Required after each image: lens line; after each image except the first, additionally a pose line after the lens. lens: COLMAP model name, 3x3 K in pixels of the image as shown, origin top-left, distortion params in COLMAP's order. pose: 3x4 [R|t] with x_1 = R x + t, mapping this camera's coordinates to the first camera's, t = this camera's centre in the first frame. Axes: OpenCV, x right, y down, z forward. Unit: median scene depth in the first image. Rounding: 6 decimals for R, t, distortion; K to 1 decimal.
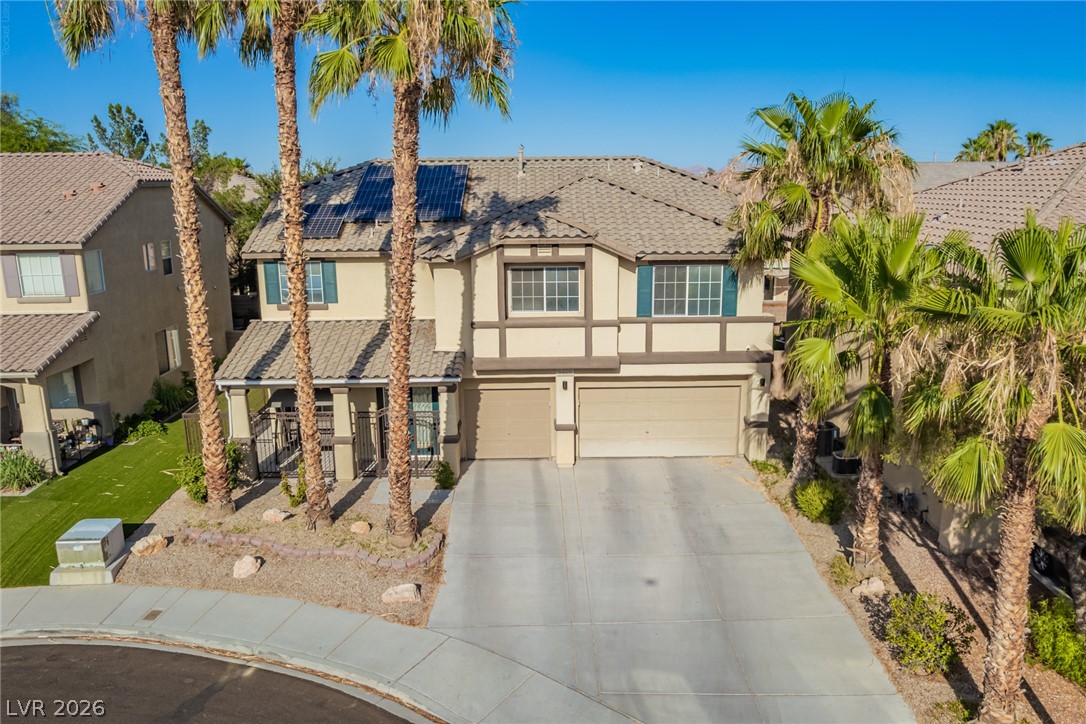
lens RADIAL K [[820.7, 0, 547.7], [0, 820.7, 369.2], [0, 0, 1]] dist [-0.067817, 0.053106]
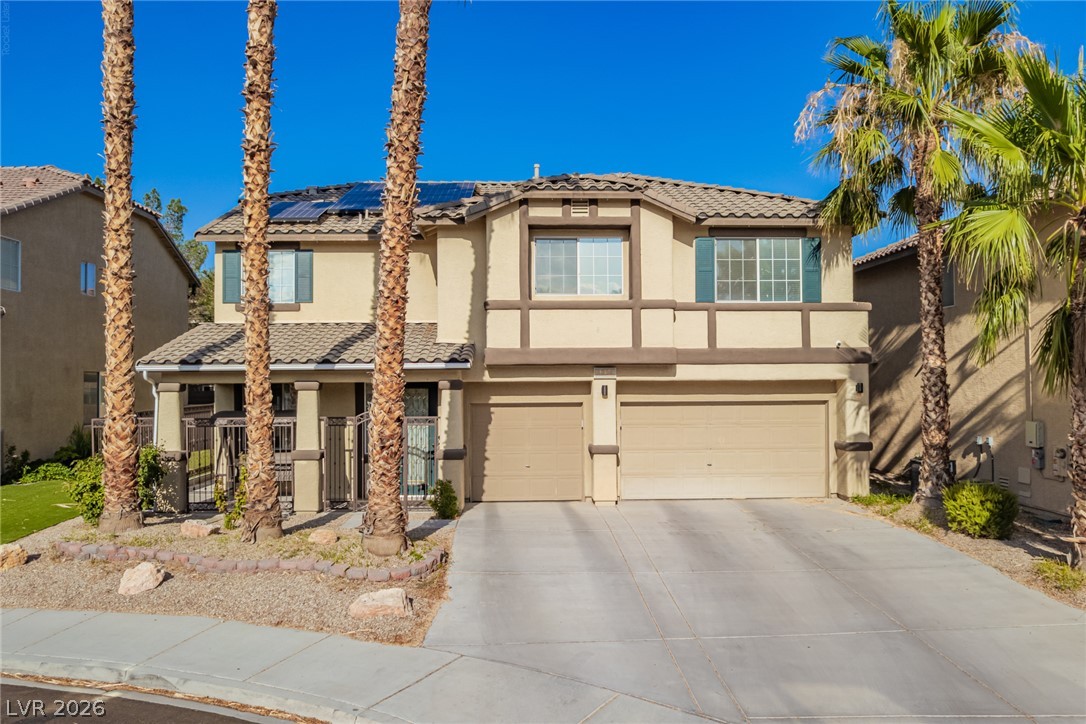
lens RADIAL K [[820.7, 0, 545.9], [0, 820.7, 370.2], [0, 0, 1]] dist [-0.067817, 0.053106]
pose [[0.999786, 0.003140, 0.020440, -0.052403], [0.001848, 0.970890, -0.239520, 0.194980], [-0.020597, 0.239506, 0.970676, 0.273504]]
